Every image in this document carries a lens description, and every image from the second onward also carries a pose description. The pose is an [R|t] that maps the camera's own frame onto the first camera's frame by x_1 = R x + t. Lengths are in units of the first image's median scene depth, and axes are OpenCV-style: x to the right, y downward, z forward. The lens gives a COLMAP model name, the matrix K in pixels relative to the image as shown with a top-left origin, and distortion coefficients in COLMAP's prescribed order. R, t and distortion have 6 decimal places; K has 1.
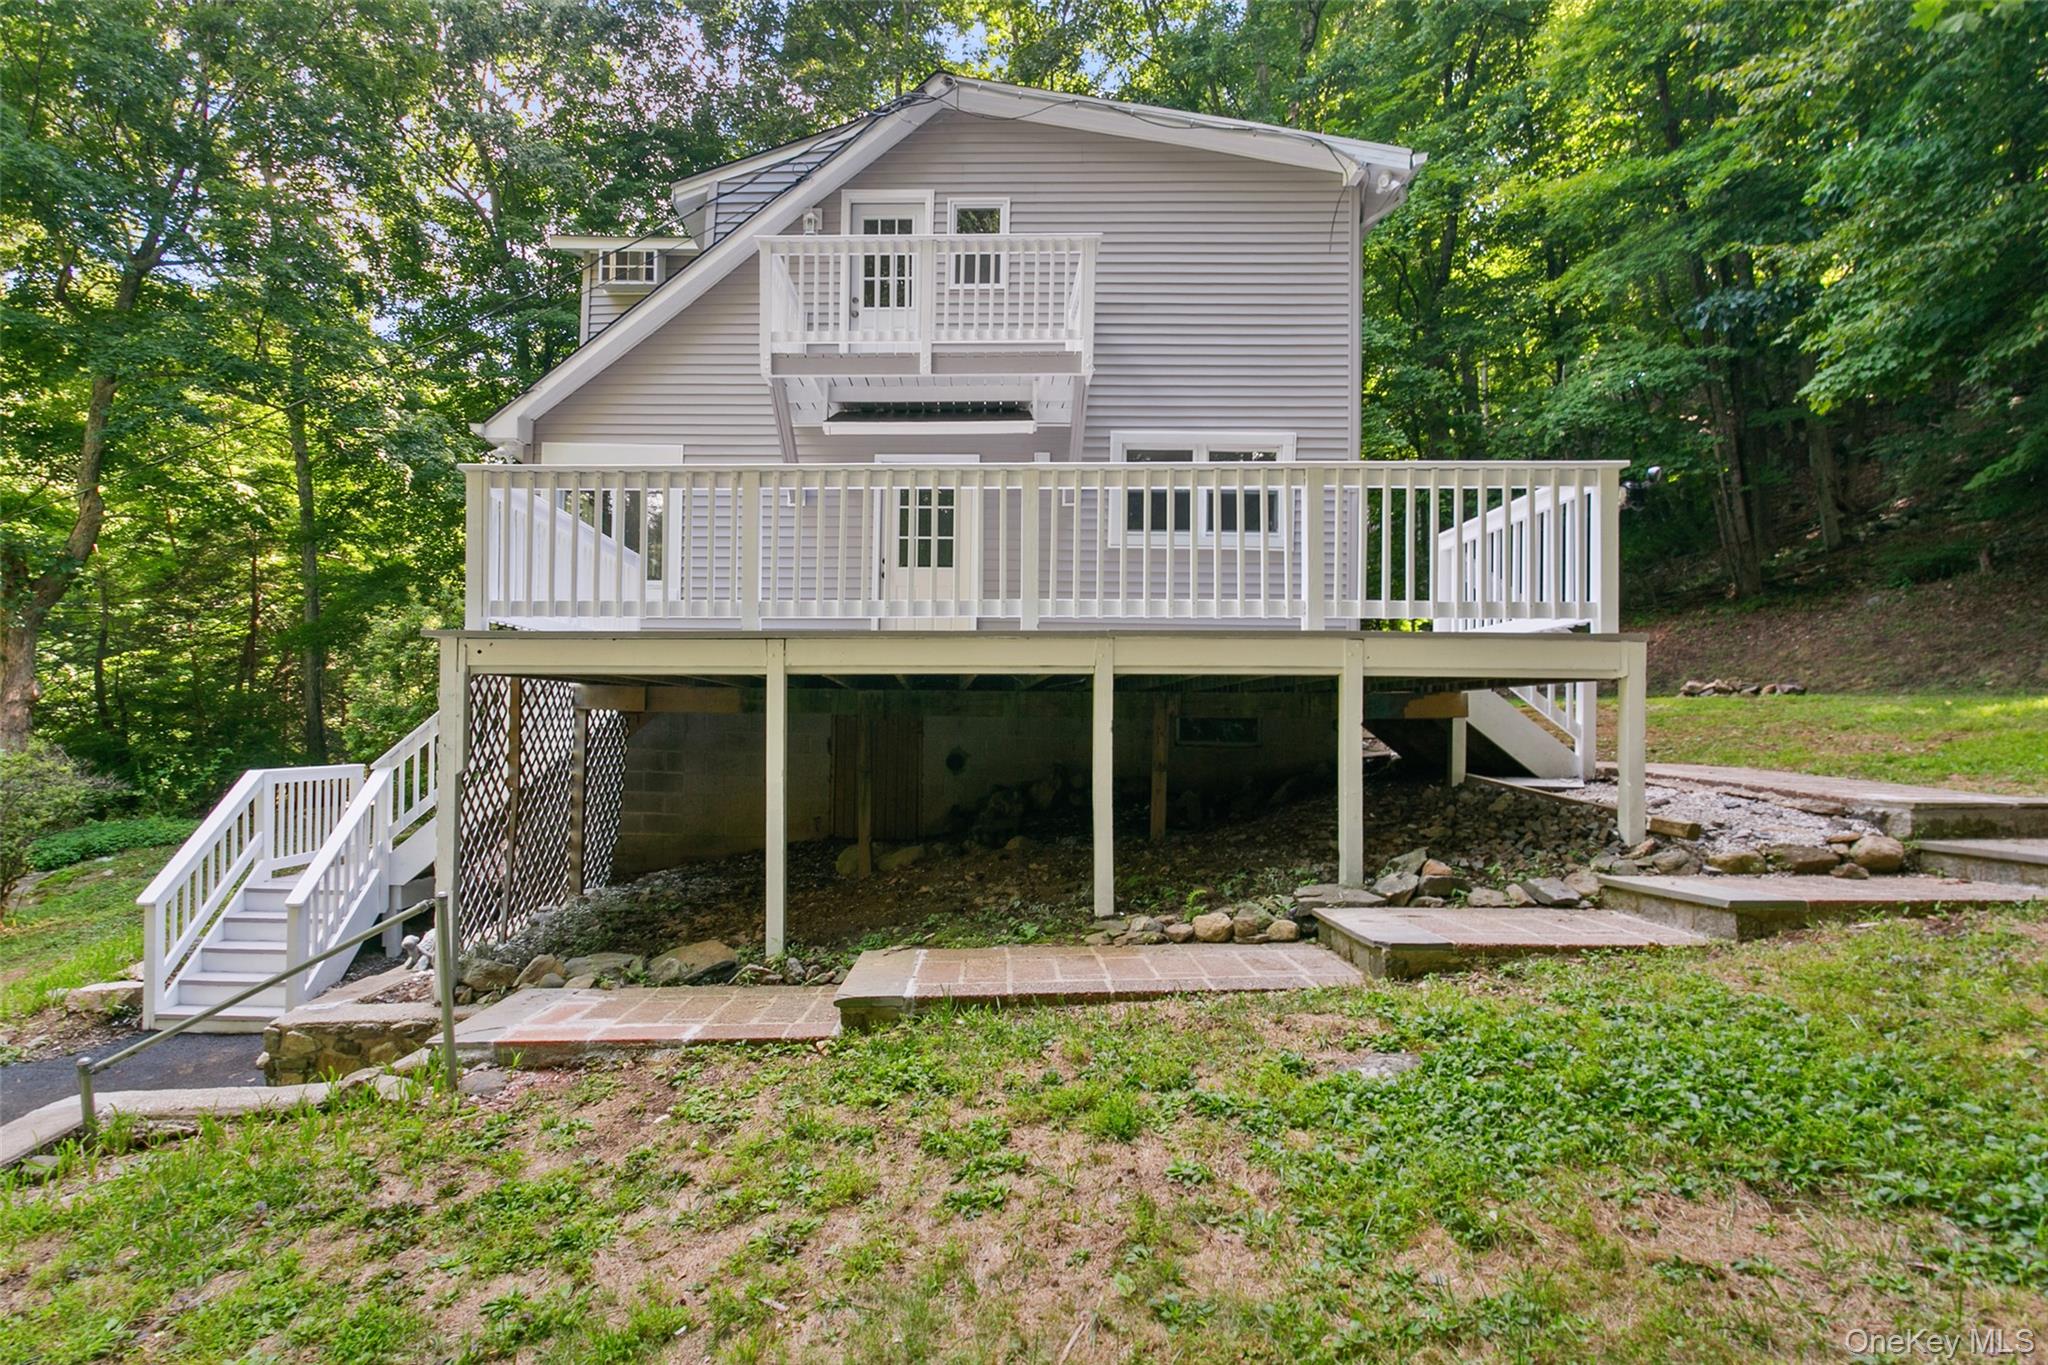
lens RADIAL K [[1021.6, 0, 1024.0], [0, 1021.6, 682.5], [0, 0, 1]] dist [-0.000557, -0.000139]
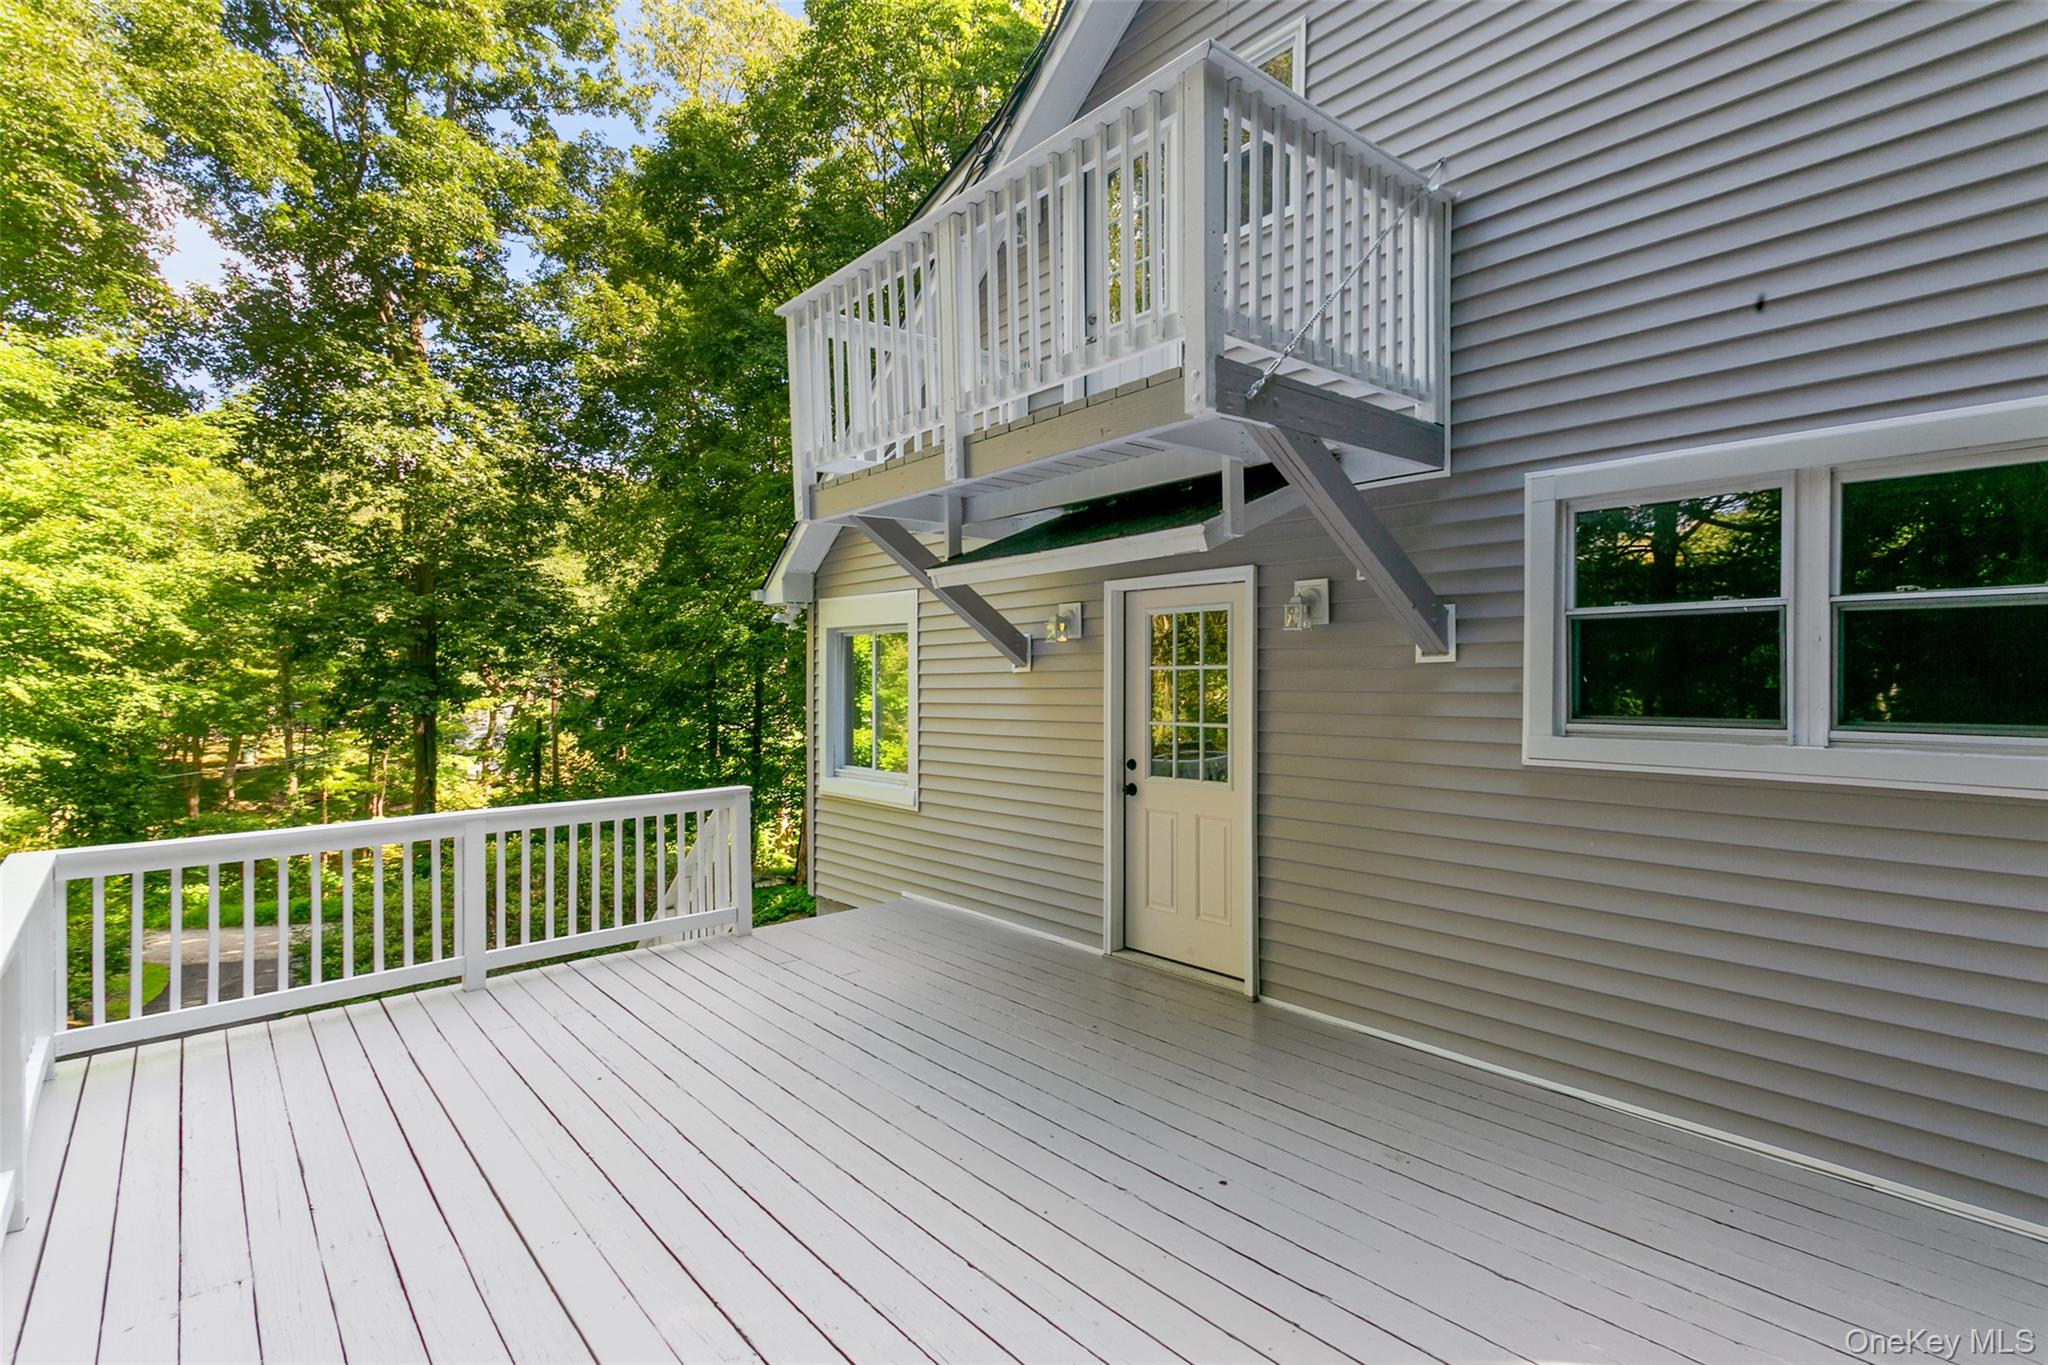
lens RADIAL K [[1000.5, 0, 1024.0], [0, 1000.5, 682.5], [0, 0, 1]] dist [0.003781, 0.000537]
pose [[0.671364, -0.011553, -0.741037, 0.243766], [0.035787, 0.999217, 0.016844, -0.177707], [0.740263, -0.037828, 0.671253, 0.585109]]
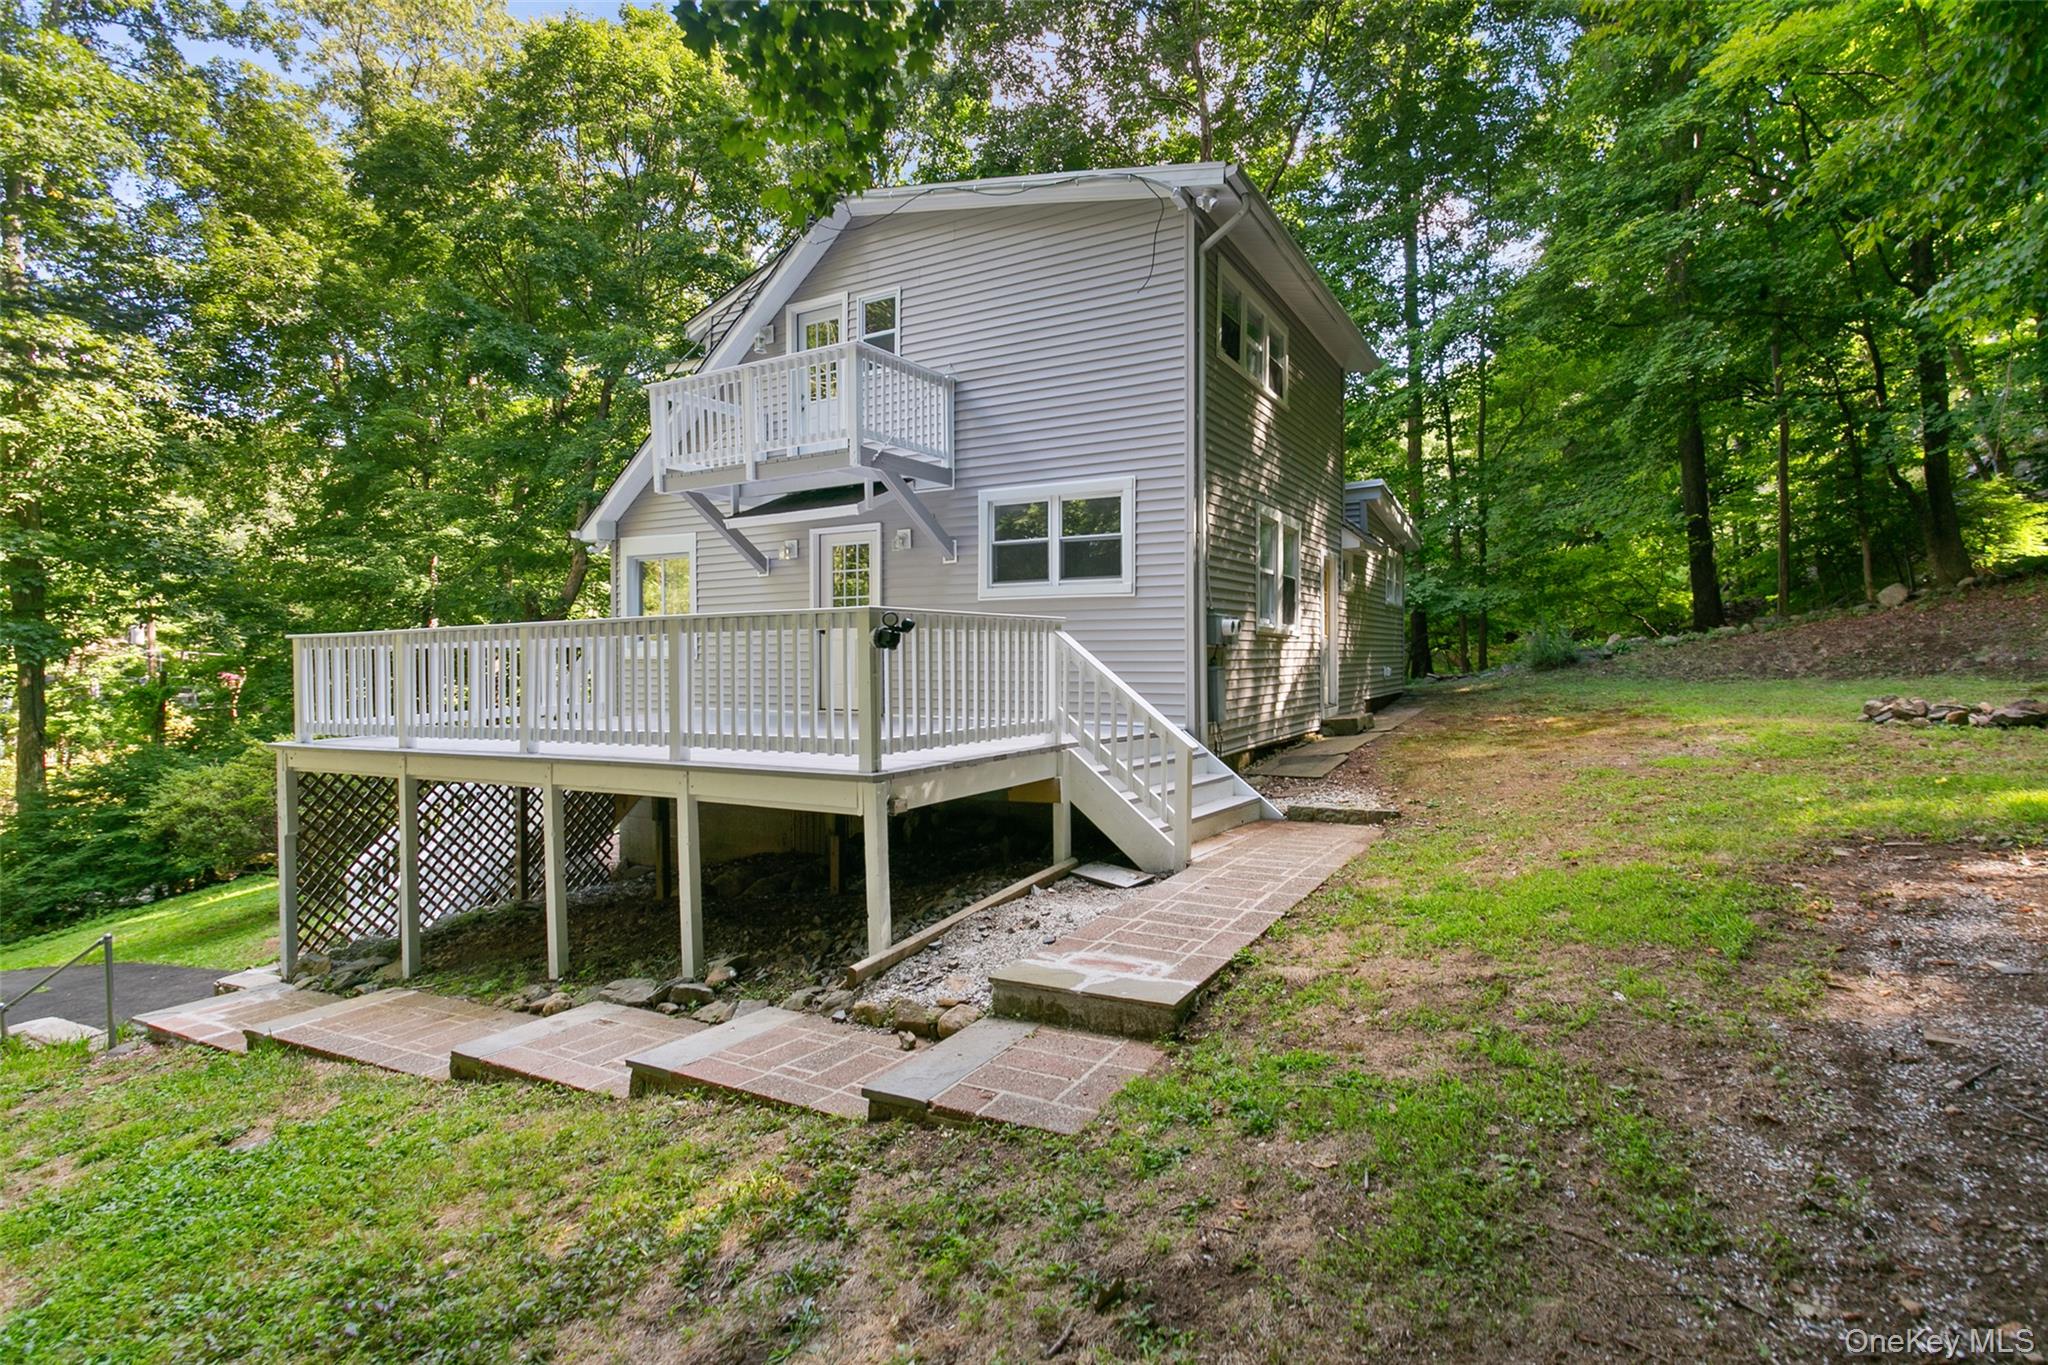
lens RADIAL K [[1021.6, 0, 1024.0], [0, 1021.6, 682.5], [0, 0, 1]] dist [-0.000557, -0.000139]
pose [[0.876320, -0.003230, -0.481718, 0.642798], [0.031943, 0.998166, 0.051417, -0.098872], [0.480669, -0.060446, 0.874816, 0.073323]]
